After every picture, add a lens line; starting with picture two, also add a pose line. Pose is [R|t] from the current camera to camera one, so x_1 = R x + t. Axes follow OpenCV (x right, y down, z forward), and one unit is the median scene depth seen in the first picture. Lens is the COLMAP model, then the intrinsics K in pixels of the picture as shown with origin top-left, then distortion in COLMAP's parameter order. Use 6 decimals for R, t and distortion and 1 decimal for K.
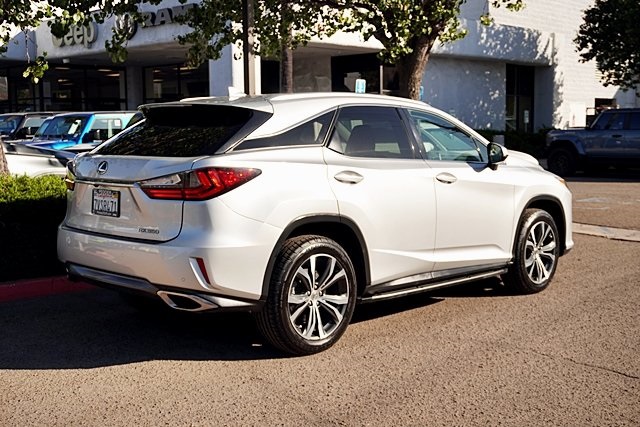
lens RADIAL K [[819.9, 0, 322.2], [0, 819.9, 213.2], [0, 0, 1]] dist [0.008067, 0.000000]
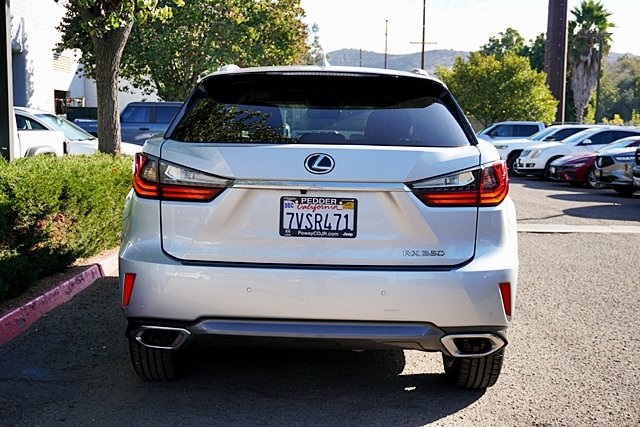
lens RADIAL K [[819.9, 0, 320.3], [0, 819.9, 214.2], [0, 0, 1]] dist [0.008067, 0.000000]
pose [[0.736642, -0.055220, 0.674024, -0.704384], [0.049142, 0.998397, 0.028087, -0.033608], [-0.674495, 0.012432, 0.738175, 0.514107]]
